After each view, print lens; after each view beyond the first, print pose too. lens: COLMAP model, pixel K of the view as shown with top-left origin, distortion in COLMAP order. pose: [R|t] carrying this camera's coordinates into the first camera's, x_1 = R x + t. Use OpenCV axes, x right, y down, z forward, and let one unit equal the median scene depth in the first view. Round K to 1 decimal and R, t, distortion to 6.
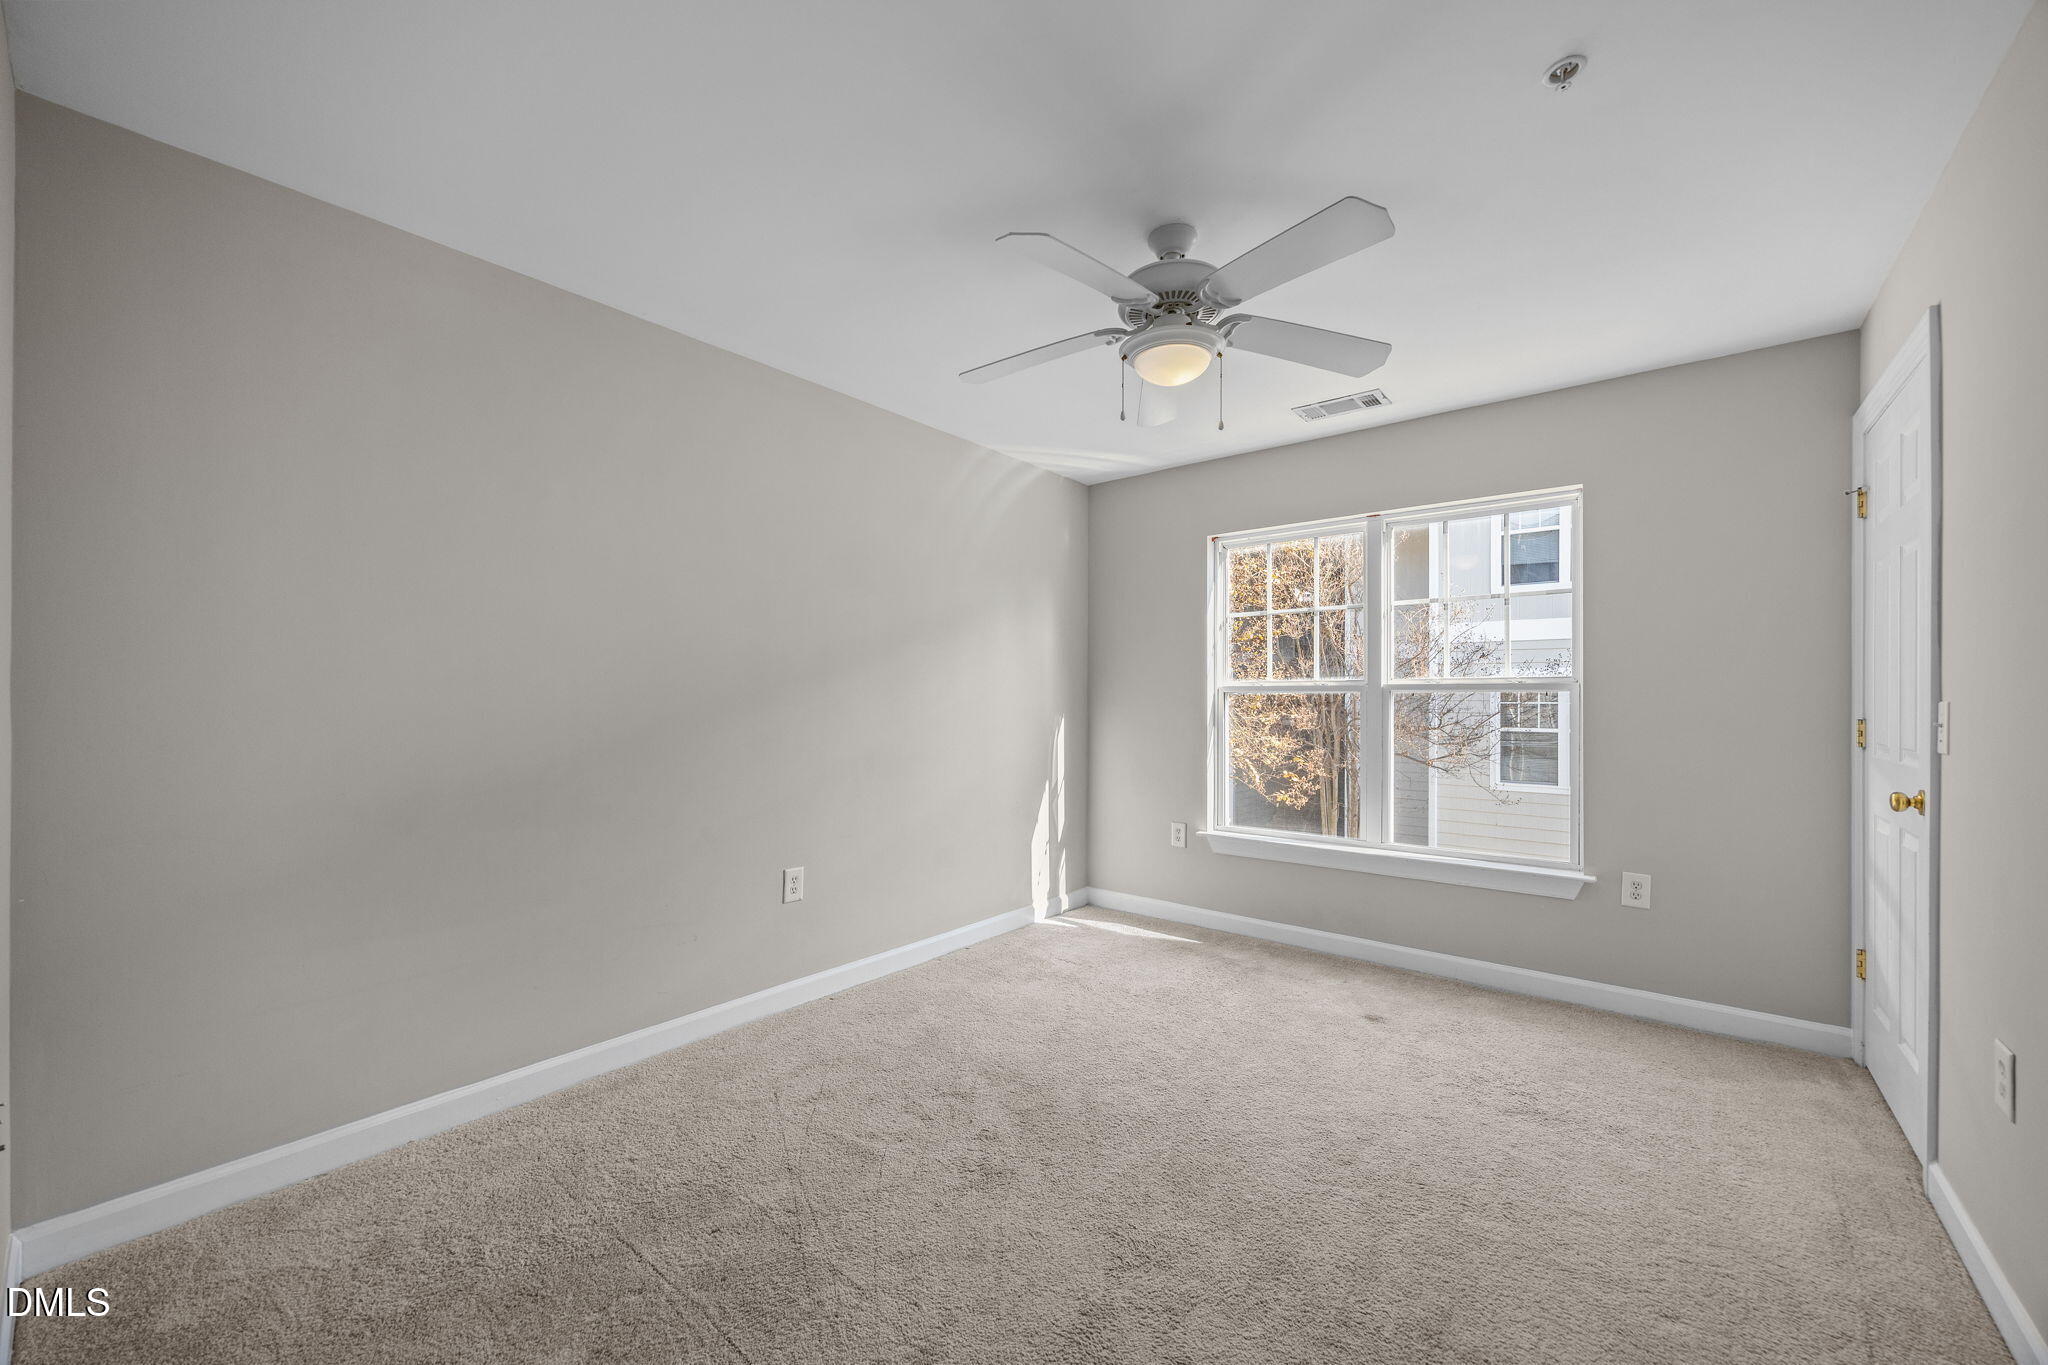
lens RADIAL K [[789.4, 0, 1024.5], [0, 789.4, 696.7], [0, 0, 1]] dist [0.000632, 0.000072]
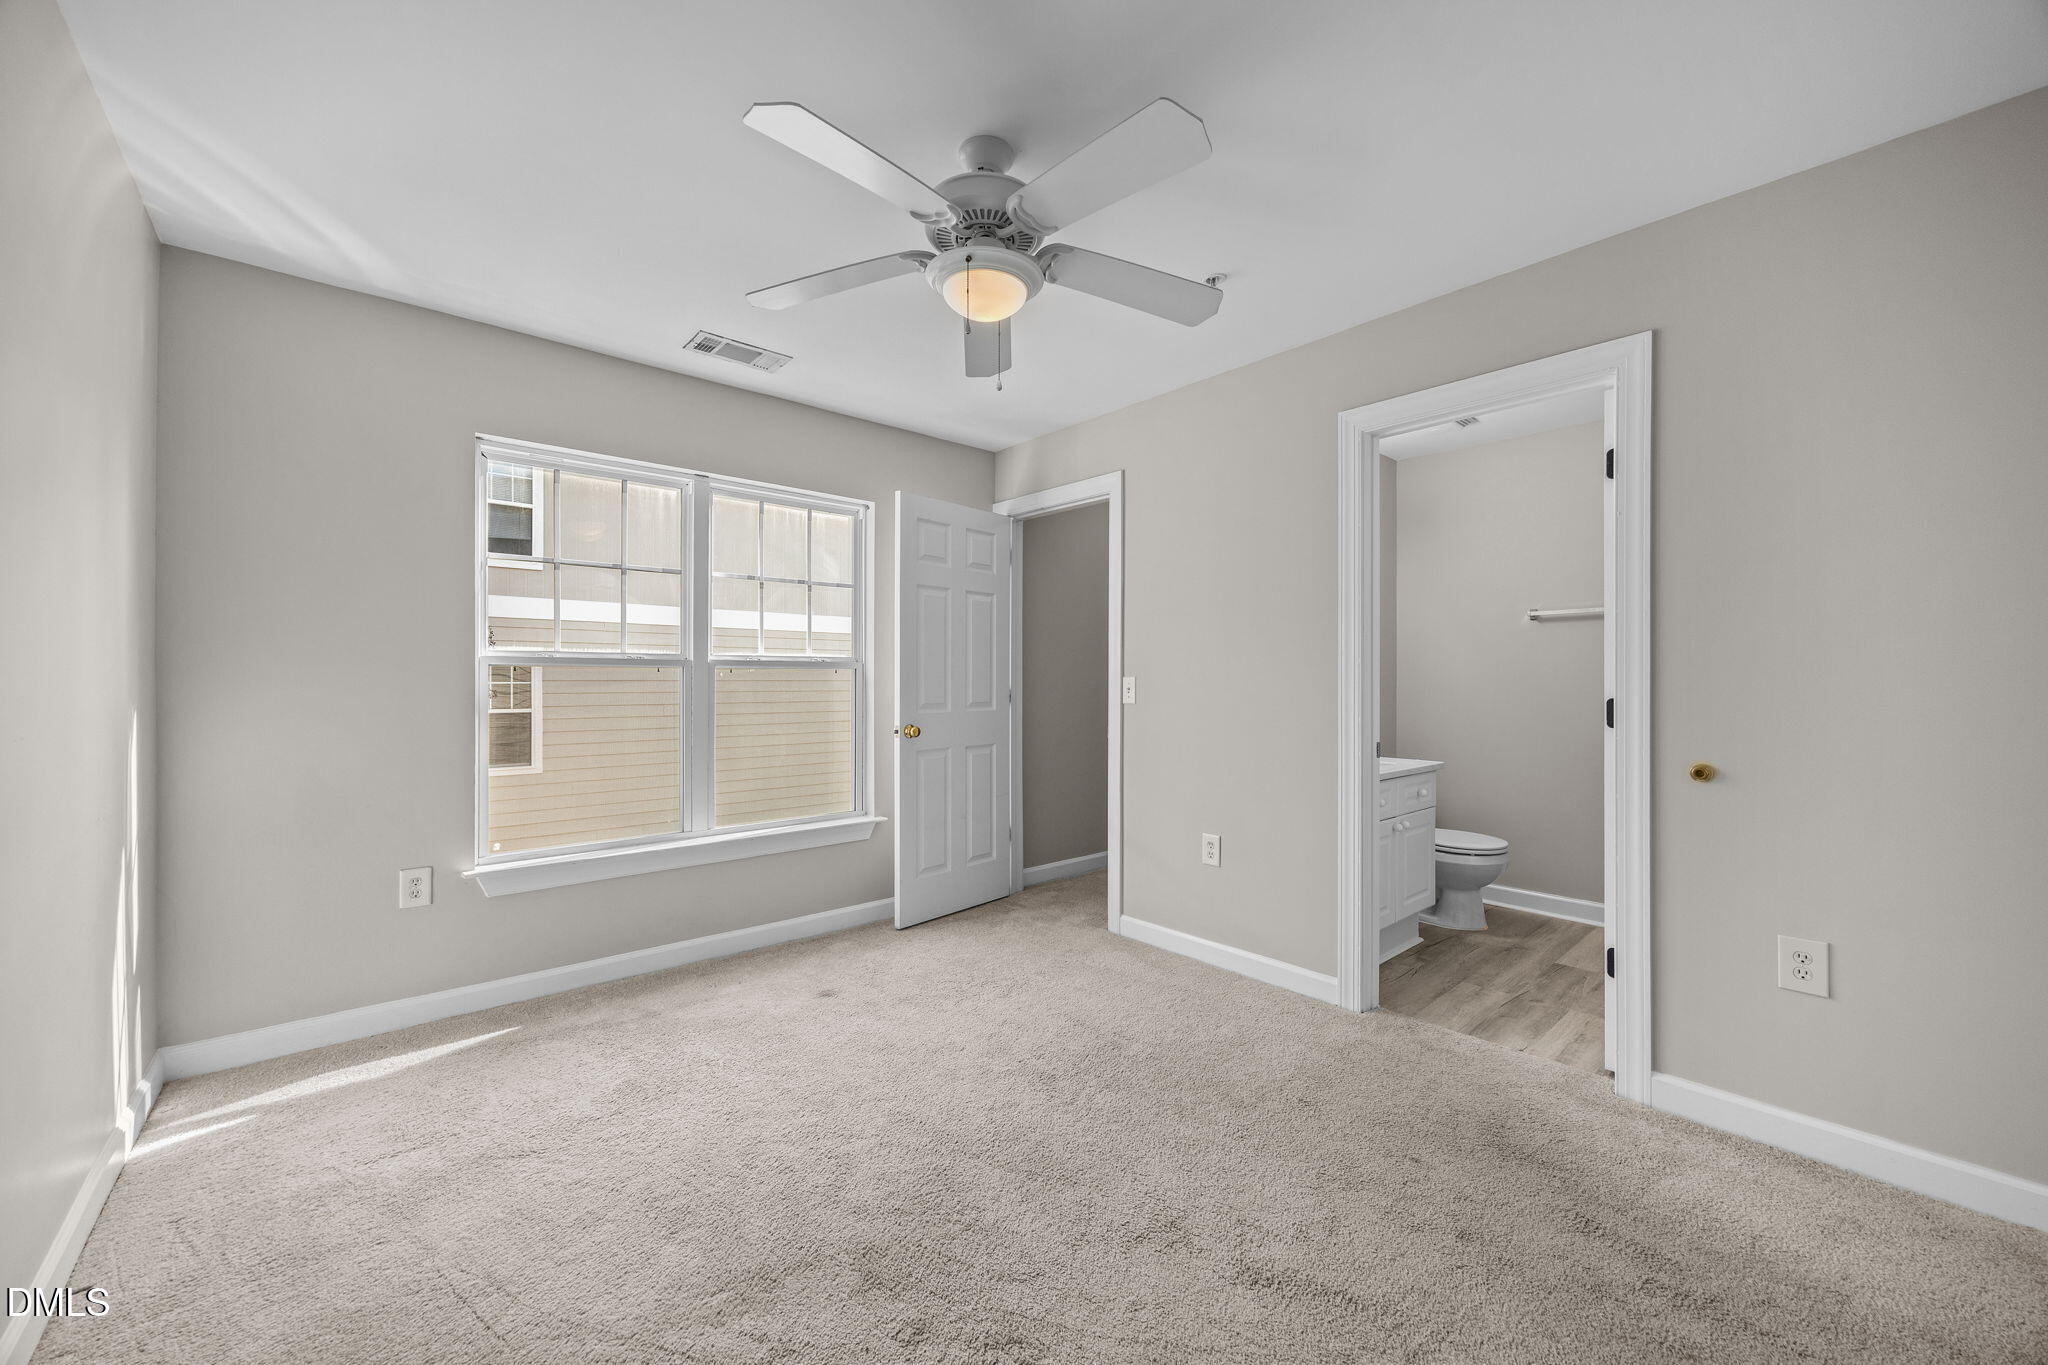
lens RADIAL K [[779.4, 0, 1032.8], [0, 779.4, 685.4], [0, 0, 1]] dist [-0.000376, 0.000141]
pose [[0.161689, -0.006115, 0.986823, -0.400384], [-0.002260, 0.999976, 0.006566, 0.007956], [-0.986839, -0.003292, 0.161671, 0.479319]]
